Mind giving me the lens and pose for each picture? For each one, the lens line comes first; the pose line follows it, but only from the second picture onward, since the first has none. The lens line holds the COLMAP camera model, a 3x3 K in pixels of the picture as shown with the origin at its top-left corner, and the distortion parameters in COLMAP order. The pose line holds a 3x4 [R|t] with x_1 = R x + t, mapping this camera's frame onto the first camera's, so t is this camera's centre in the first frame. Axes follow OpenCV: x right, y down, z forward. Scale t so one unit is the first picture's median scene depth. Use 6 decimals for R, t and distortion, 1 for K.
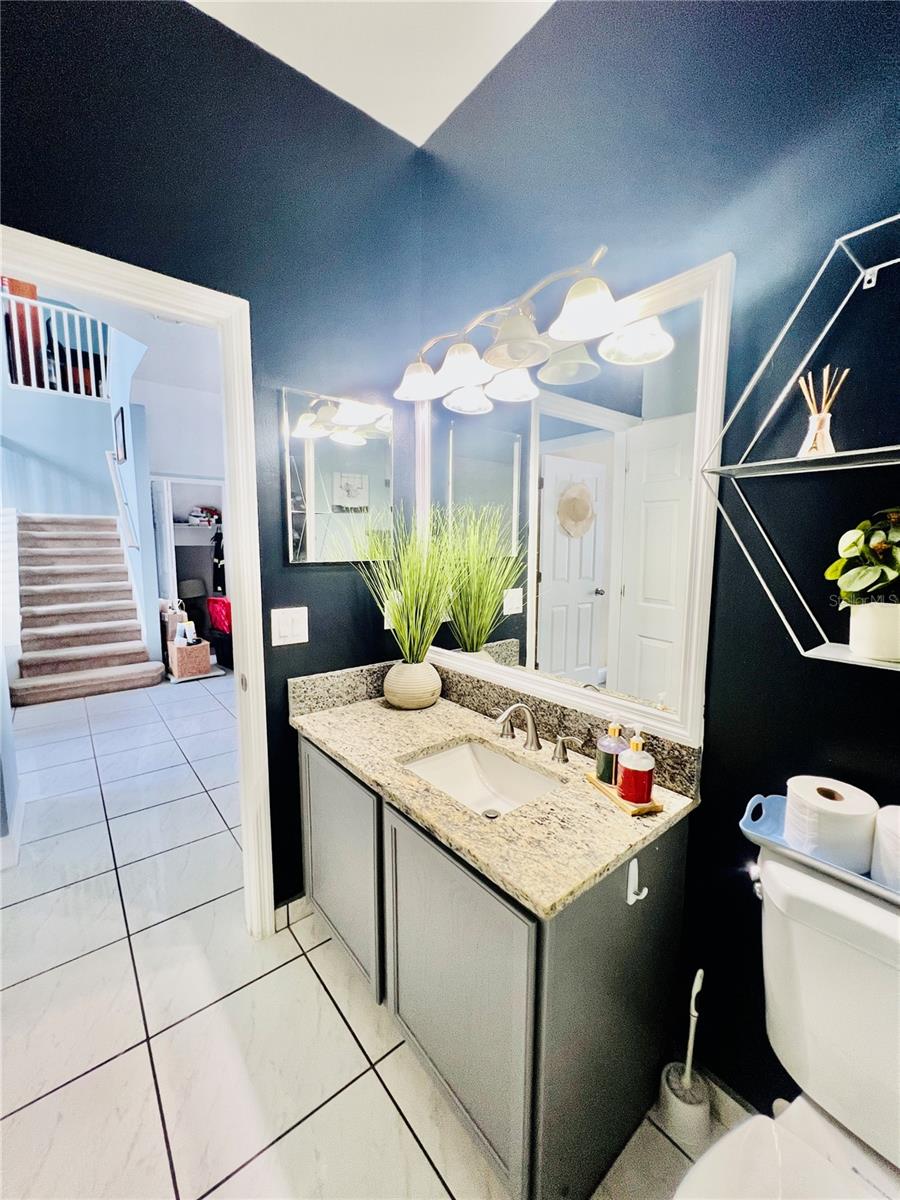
lens RADIAL K [[489.6, 0, 448.4], [0, 489.6, 605.1], [0, 0, 1]] dist [-0.000382, 0.000070]
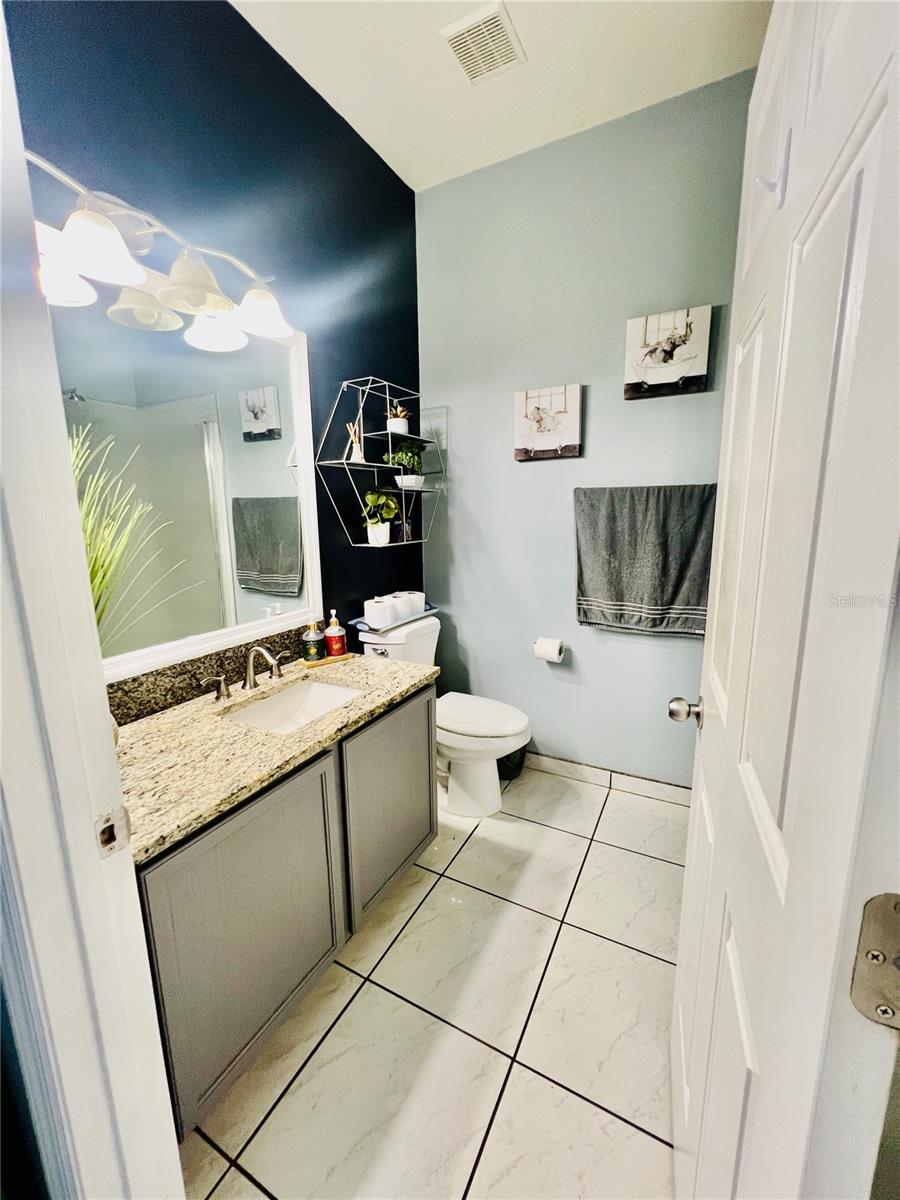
lens RADIAL K [[481.4, 0, 450.9], [0, 481.4, 593.4], [0, 0, 1]] dist [-0.002300, 0.000664]
pose [[-0.392558, -0.165791, 0.904661, -1.063528], [0.128339, 0.964121, 0.232378, -0.120199], [-0.910729, 0.207326, -0.357196, 1.034031]]
